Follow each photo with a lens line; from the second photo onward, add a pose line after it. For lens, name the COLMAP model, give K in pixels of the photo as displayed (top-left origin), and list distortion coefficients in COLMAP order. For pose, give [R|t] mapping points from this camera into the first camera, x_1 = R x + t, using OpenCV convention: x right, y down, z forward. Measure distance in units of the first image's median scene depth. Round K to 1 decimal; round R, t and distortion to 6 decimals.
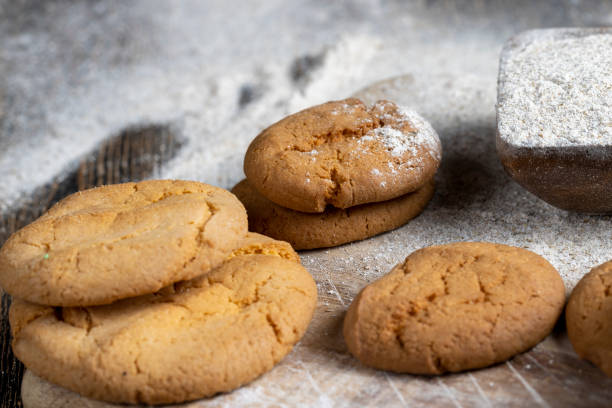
lens RADIAL K [[2037.4, 0, 288.6], [0, 2037.4, 204.2], [0, 0, 1]] dist [-0.089590, 0.419015]
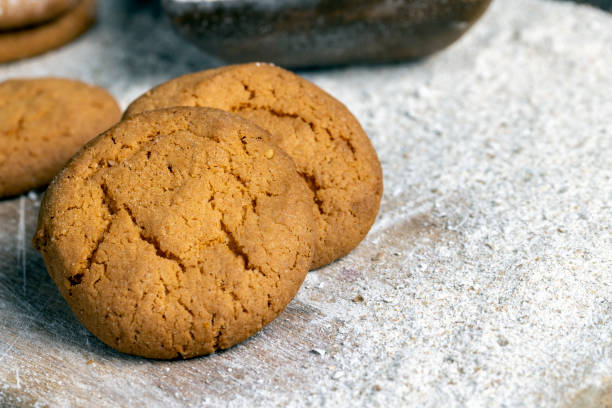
lens RADIAL K [[2126.2, 0, 306.0], [0, 2126.2, 204.0], [0, 0, 1]] dist [-0.002379, -2.791270]
pose [[0.973322, 0.105640, -0.203679, 0.437091], [-0.091646, 0.992811, 0.076984, -0.010733], [0.210347, -0.056264, 0.976006, 0.023628]]
